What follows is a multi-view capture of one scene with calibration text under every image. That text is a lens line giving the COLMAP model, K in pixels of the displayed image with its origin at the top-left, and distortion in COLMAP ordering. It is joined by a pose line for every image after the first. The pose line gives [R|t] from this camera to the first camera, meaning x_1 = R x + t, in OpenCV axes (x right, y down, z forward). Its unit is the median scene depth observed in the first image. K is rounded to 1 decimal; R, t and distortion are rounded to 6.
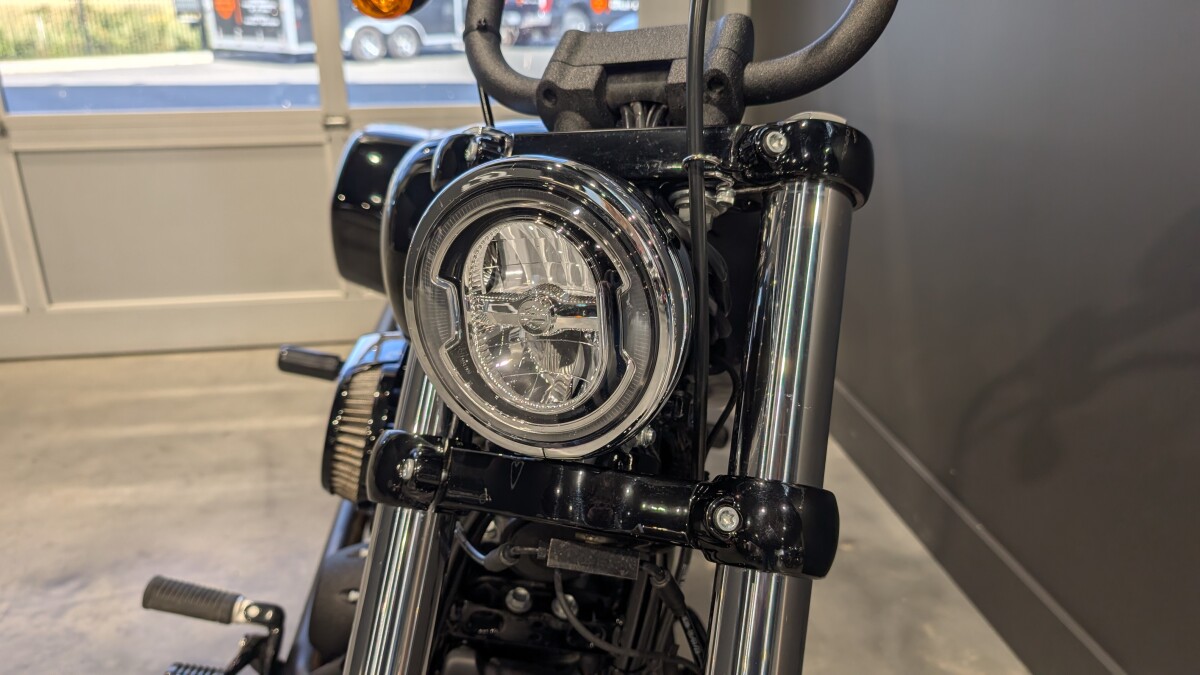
lens RADIAL K [[871.2, 0, 600.0], [0, 871.2, 337.5], [0, 0, 1]] dist [0.048943, -0.001996]
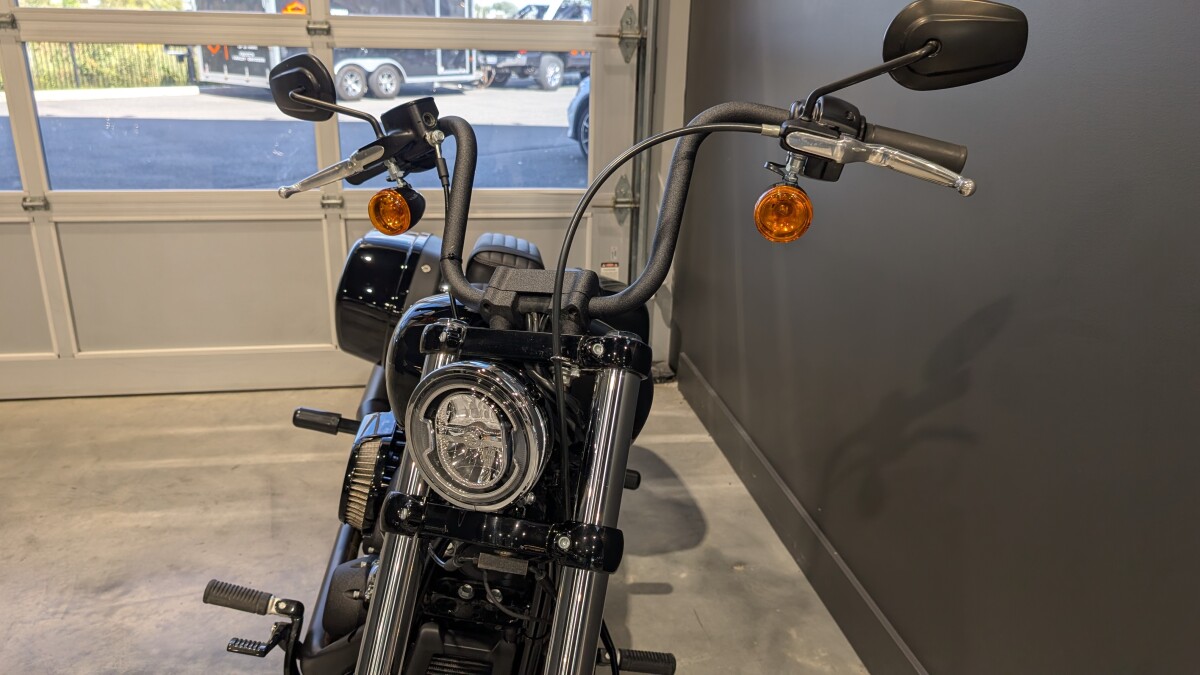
lens RADIAL K [[864.6, 0, 588.8], [0, 864.6, 345.7], [0, 0, 1]] dist [0.064761, -0.001427]
pose [[0.999686, 0.018249, 0.017144, 0.072235], [-0.017912, 0.999647, -0.019628, -0.095279], [-0.017496, 0.019315, 0.999660, -0.460924]]
